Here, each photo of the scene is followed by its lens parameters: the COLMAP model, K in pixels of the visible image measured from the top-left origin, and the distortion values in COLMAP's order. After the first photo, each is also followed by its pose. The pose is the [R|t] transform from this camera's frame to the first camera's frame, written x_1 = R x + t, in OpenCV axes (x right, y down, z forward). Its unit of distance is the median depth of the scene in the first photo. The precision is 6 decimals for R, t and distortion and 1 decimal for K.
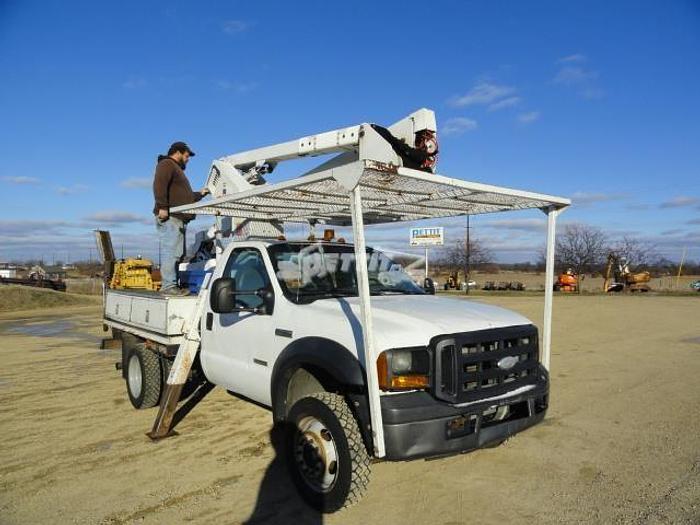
lens RADIAL K [[480.4, 0, 350.0], [0, 480.4, 262.5], [0, 0, 1]] dist [-0.004238, 0.000032]
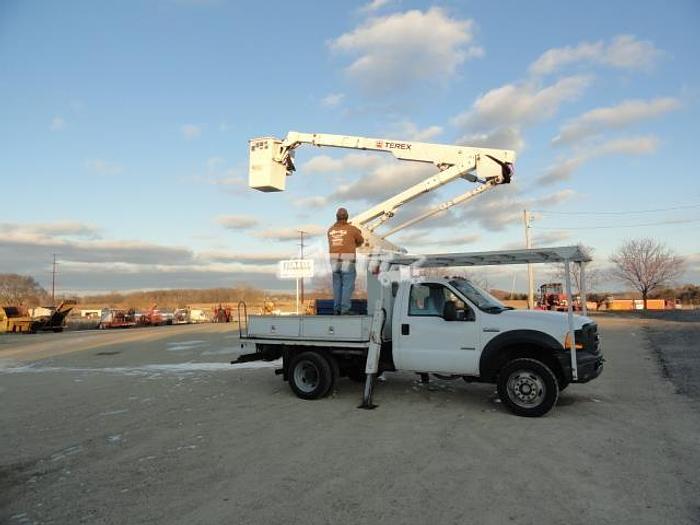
lens RADIAL K [[488.1, 0, 350.0], [0, 488.1, 262.5], [0, 0, 1]] dist [-0.001280, 0.000344]
pose [[0.939786, 0.011385, 0.341573, -0.932846], [0.010410, 0.998028, -0.061906, -0.001045], [-0.341604, 0.061734, 0.937814, -0.429312]]
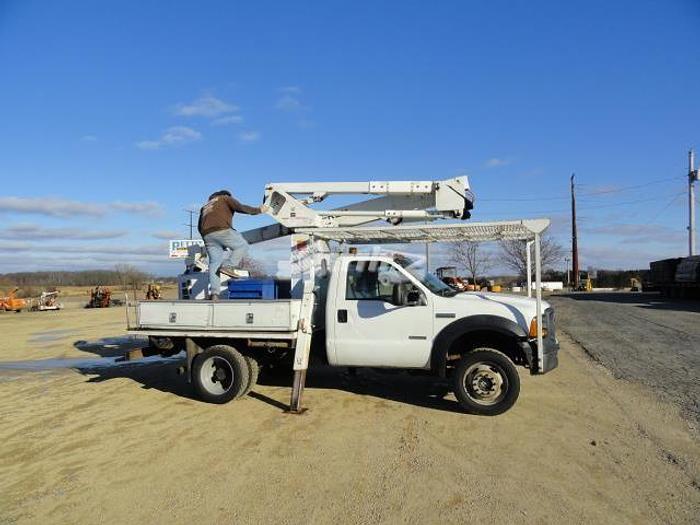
lens RADIAL K [[486.4, 0, 350.0], [0, 486.4, 262.5], [0, 0, 1]] dist [-0.002817, 0.001710]
pose [[0.842522, 0.009123, 0.538585, -0.913370], [0.005767, 0.999646, -0.025955, 0.008244], [-0.538631, 0.024974, 0.842171, -0.132648]]
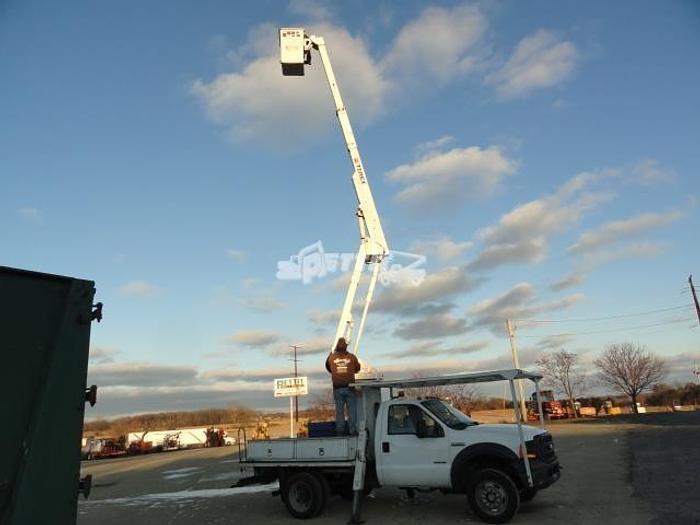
lens RADIAL K [[486.4, 0, 350.0], [0, 486.4, 262.5], [0, 0, 1]] dist [-0.002817, 0.001710]
pose [[0.935989, 0.051044, 0.348309, -1.004687], [0.053960, 0.956936, -0.285240, -0.027344], [-0.347869, 0.285776, 0.892927, -0.731936]]
